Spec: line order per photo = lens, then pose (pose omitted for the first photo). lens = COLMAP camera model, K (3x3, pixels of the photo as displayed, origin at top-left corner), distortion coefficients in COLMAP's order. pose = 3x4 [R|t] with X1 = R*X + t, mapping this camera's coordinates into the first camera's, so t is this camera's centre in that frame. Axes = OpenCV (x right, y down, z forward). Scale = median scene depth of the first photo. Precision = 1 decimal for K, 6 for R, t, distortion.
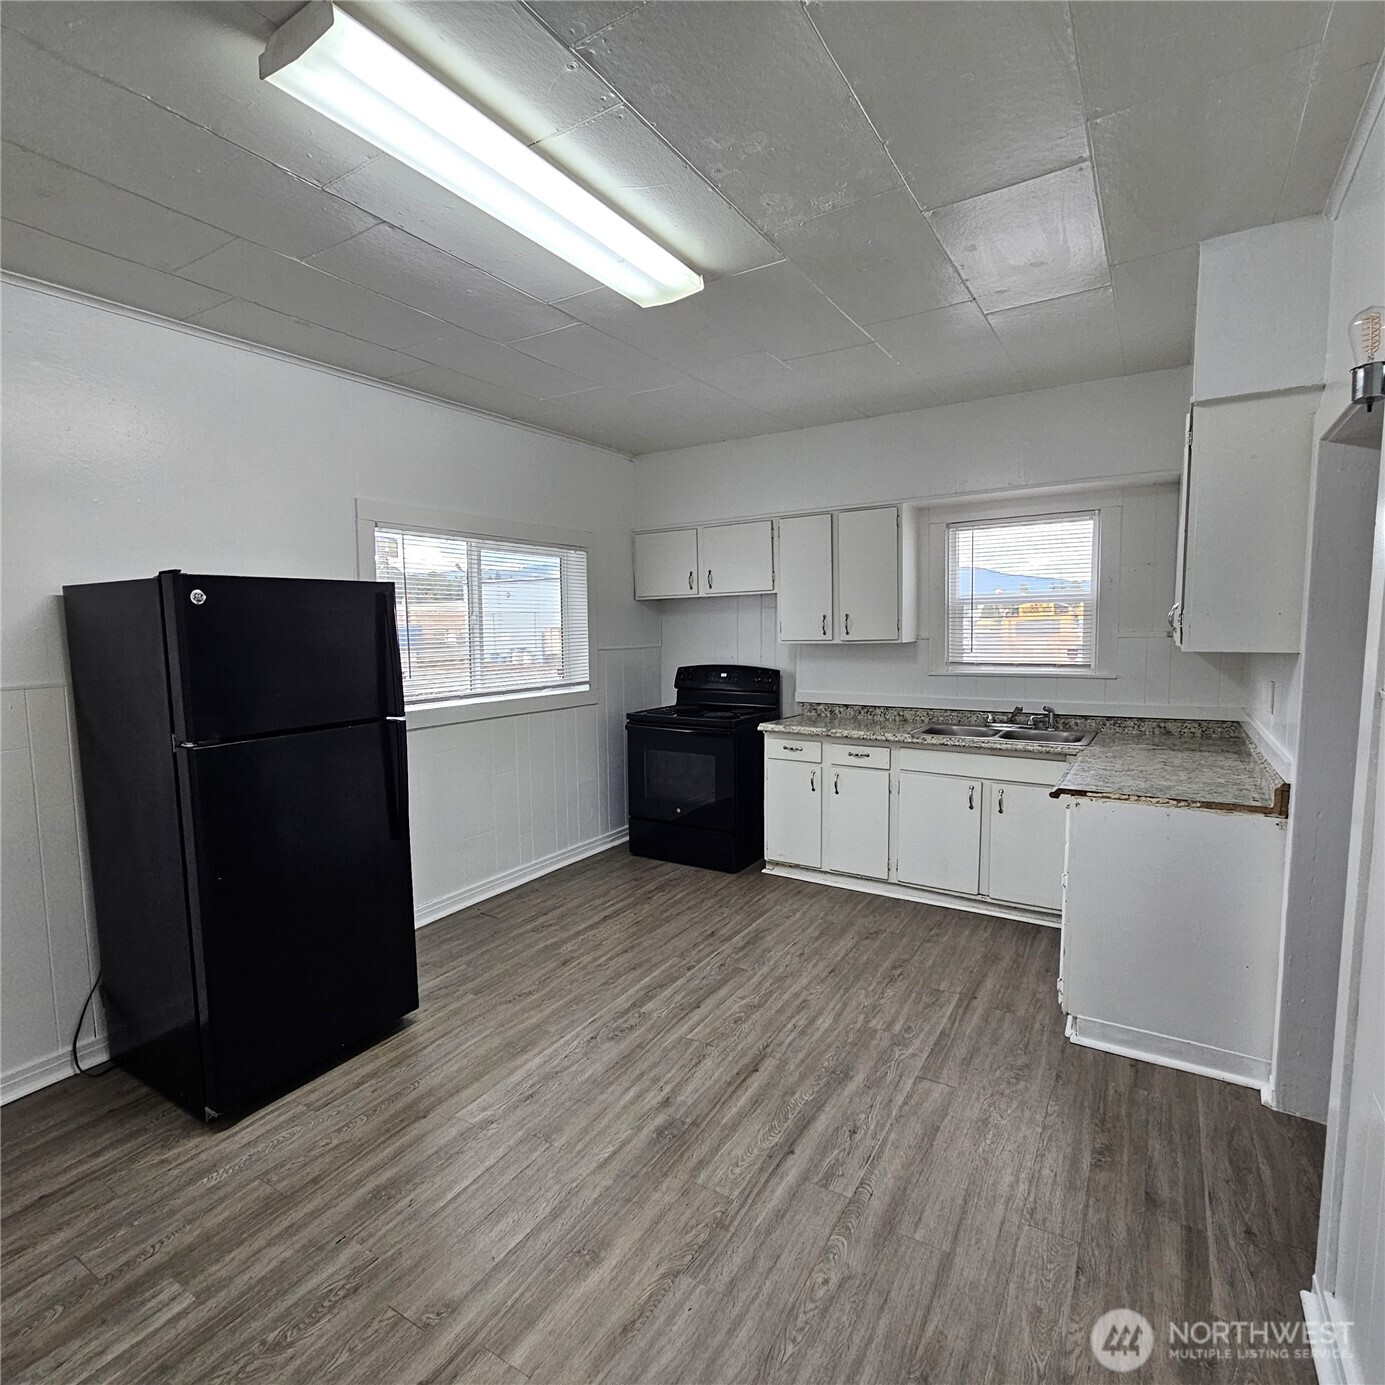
lens RADIAL K [[756.1, 0, 695.4], [0, 756.1, 698.2], [0, 0, 1]] dist [-0.000899, 0.000777]
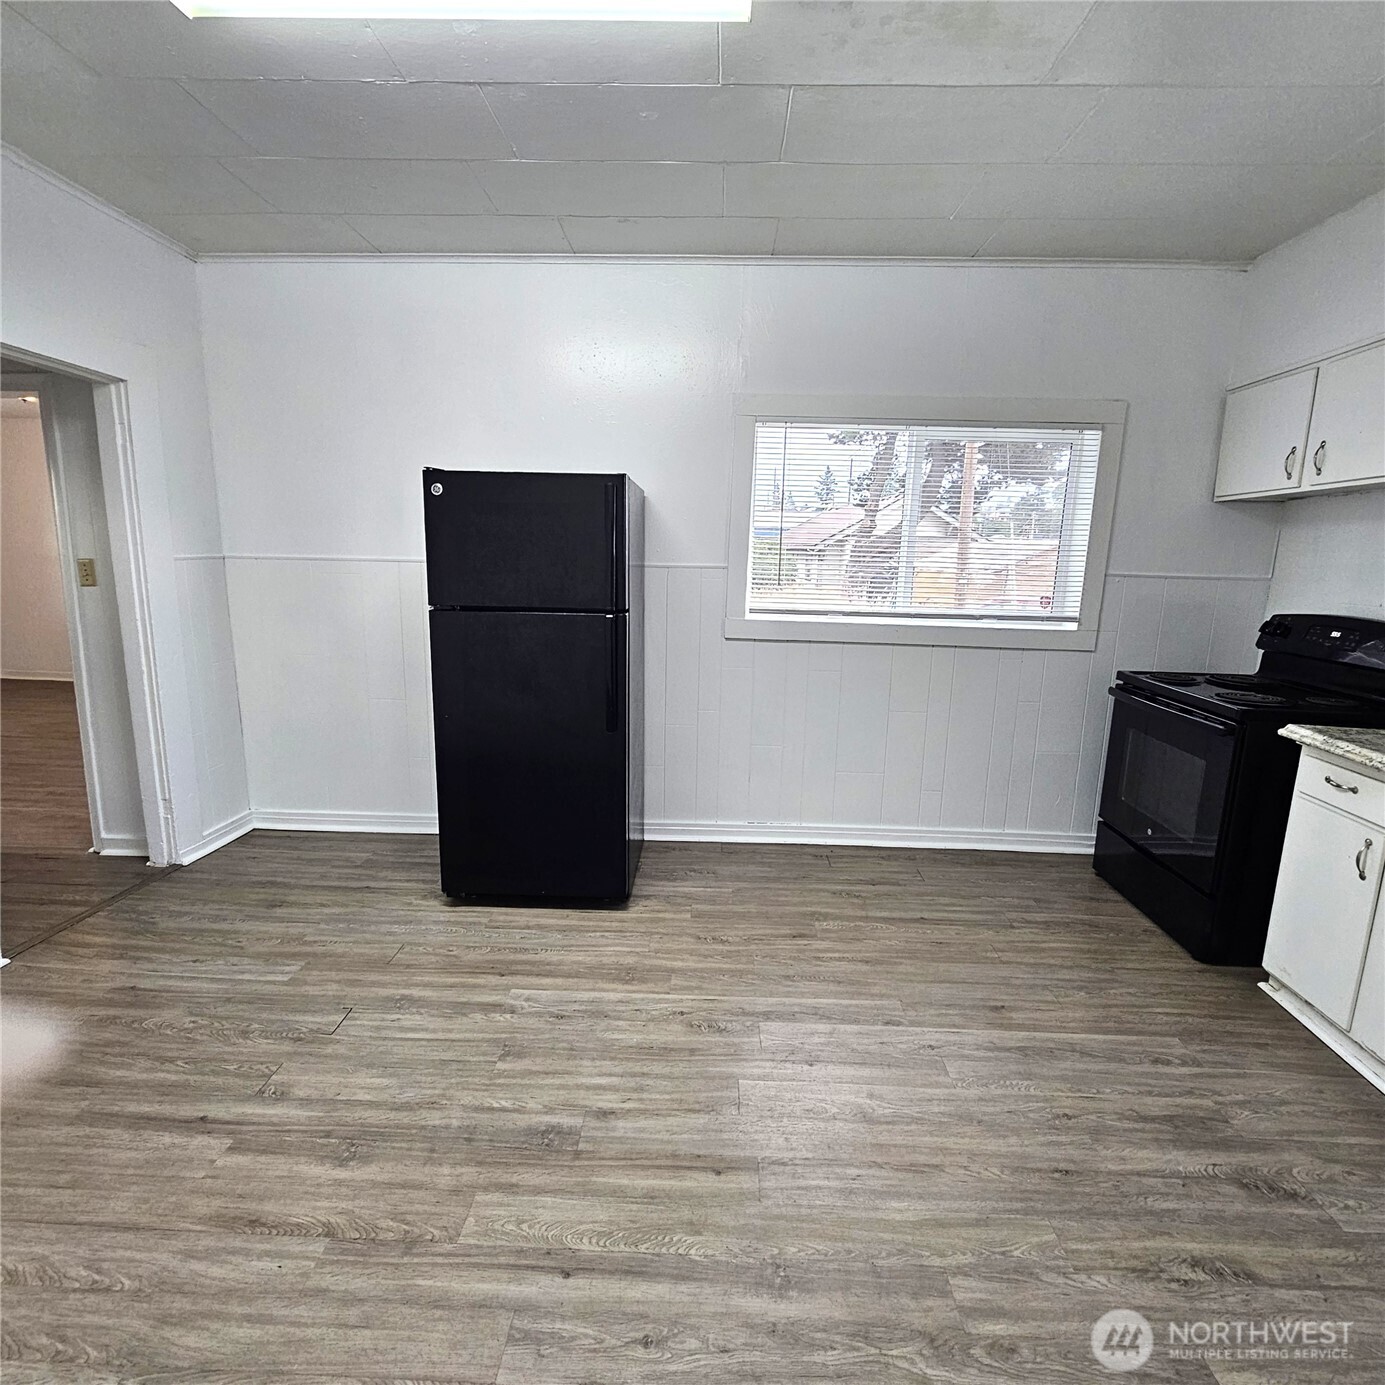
lens RADIAL K [[756.1, 0, 695.4], [0, 756.1, 698.2], [0, 0, 1]] dist [-0.000899, 0.000777]
pose [[0.493686, 0.193956, -0.847735, 0.458941], [-0.115733, 0.980794, 0.157001, -0.028279], [0.861905, 0.020602, 0.506651, 0.505007]]
